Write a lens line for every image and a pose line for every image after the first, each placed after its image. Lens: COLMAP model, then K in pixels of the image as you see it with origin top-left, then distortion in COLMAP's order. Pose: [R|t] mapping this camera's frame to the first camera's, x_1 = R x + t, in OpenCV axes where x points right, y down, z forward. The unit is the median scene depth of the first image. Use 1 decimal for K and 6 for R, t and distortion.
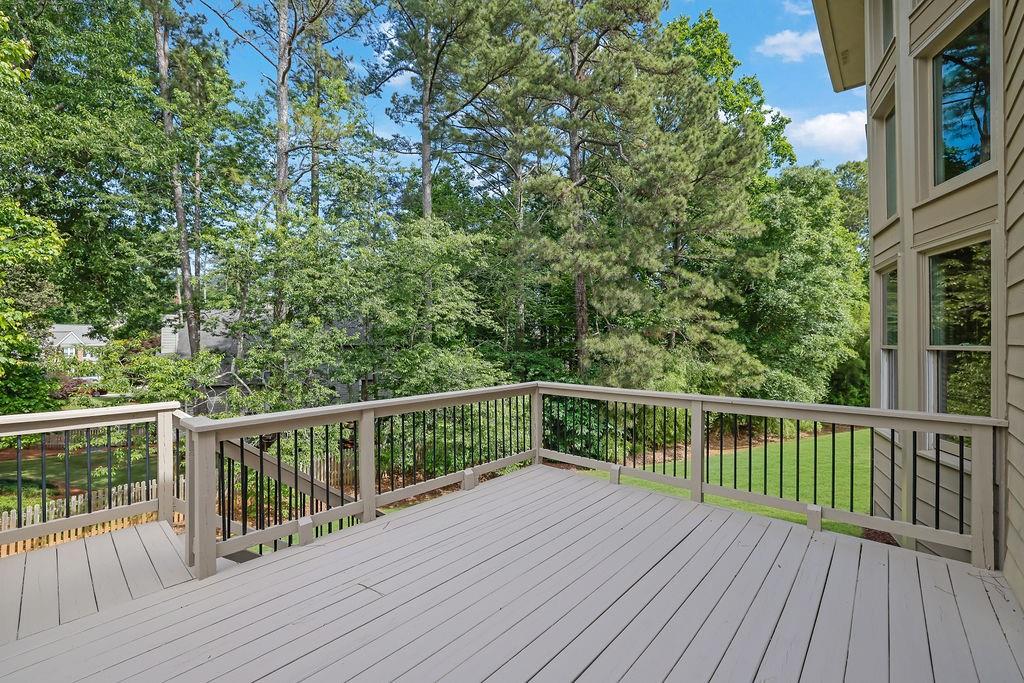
lens RADIAL K [[441.7, 0, 512.0], [0, 441.7, 341.5], [0, 0, 1]] dist [0.000597, -0.000147]
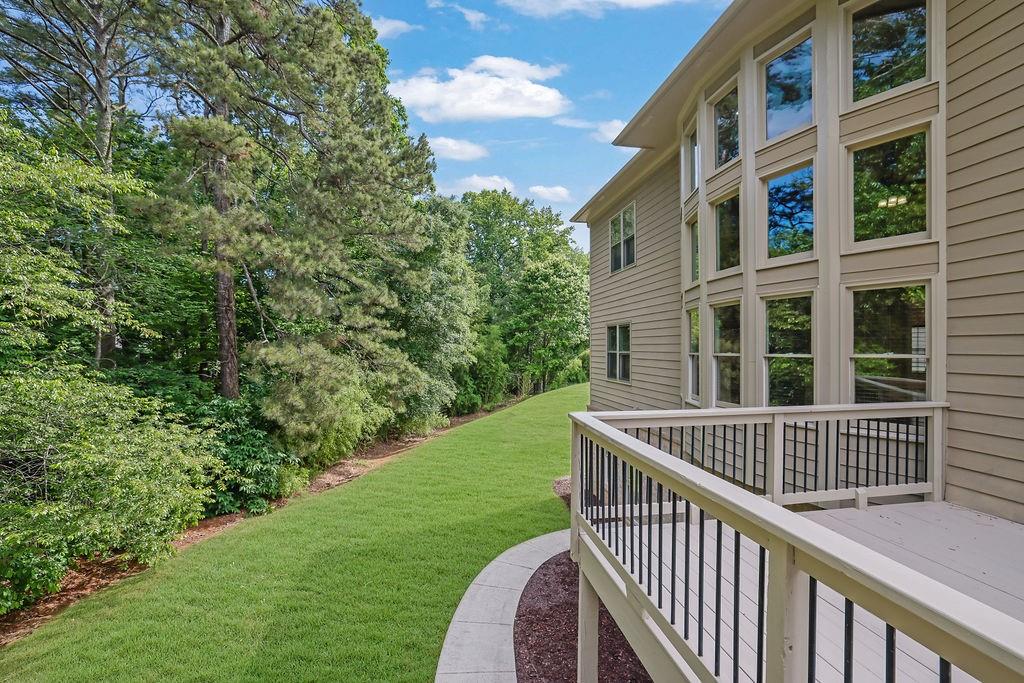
lens RADIAL K [[450.7, 0, 476.6], [0, 450.7, 342.9], [0, 0, 1]] dist [0.006552, 0.000109]
pose [[0.673509, 0.003727, 0.739170, -0.150874], [0.007737, 0.999897, -0.012092, -0.002505], [-0.739139, 0.013863, 0.673410, 0.165535]]
